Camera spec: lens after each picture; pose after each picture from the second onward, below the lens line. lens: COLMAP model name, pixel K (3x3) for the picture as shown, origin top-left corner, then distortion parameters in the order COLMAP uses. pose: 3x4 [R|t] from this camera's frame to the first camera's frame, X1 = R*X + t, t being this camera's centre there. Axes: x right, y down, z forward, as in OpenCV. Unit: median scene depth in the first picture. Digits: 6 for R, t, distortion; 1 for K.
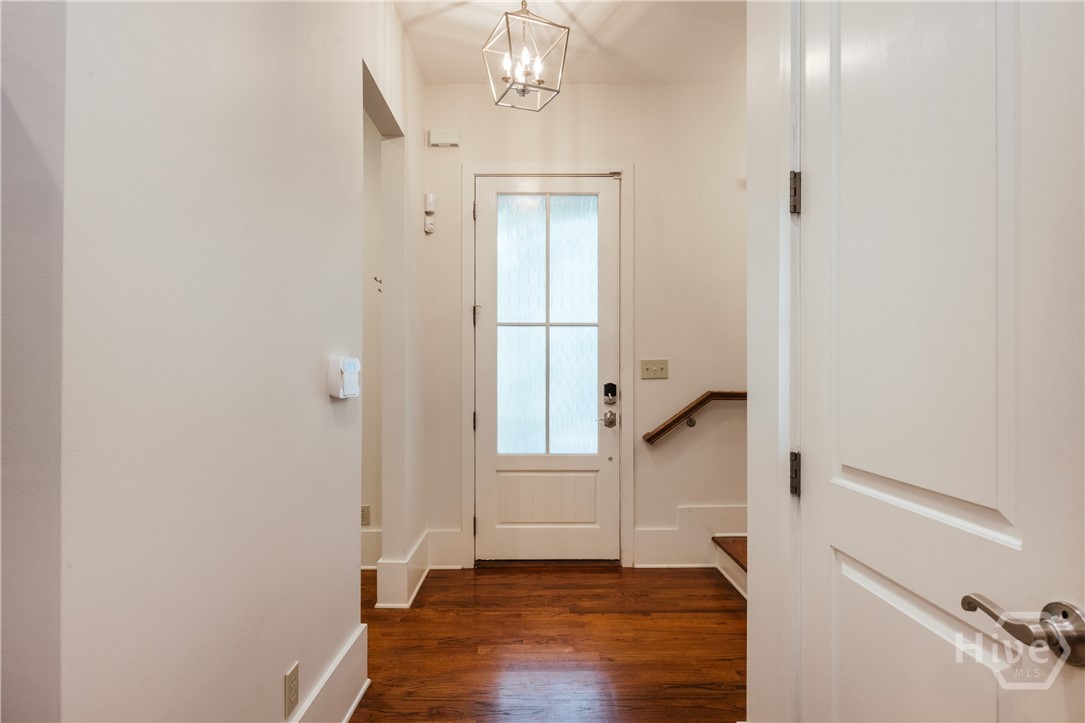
lens RADIAL K [[589.1, 0, 542.5], [0, 589.1, 361.5], [0, 0, 1]] dist [-0.007194, 0.000565]
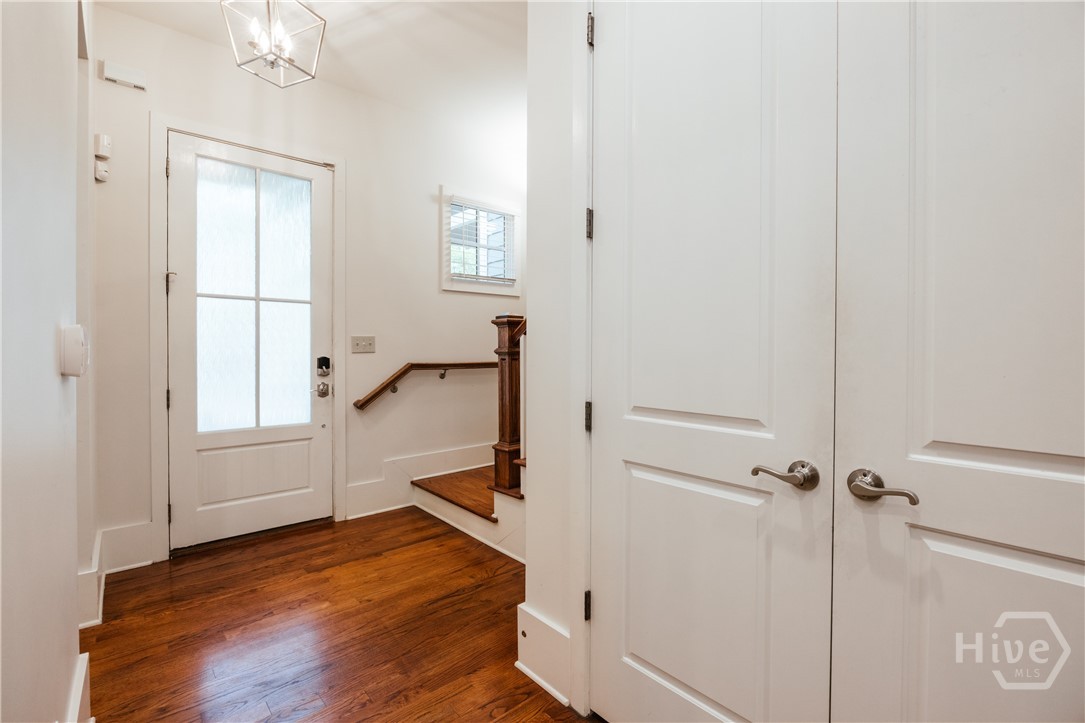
lens RADIAL K [[483.0, 0, 542.9], [0, 483.0, 347.4], [0, 0, 1]] dist [-0.012687, 0.000278]
pose [[0.757604, 0.005978, 0.652687, -0.168778], [-0.016806, 0.999805, 0.010351, 0.003483], [-0.652498, -0.018811, 0.757557, 0.063782]]
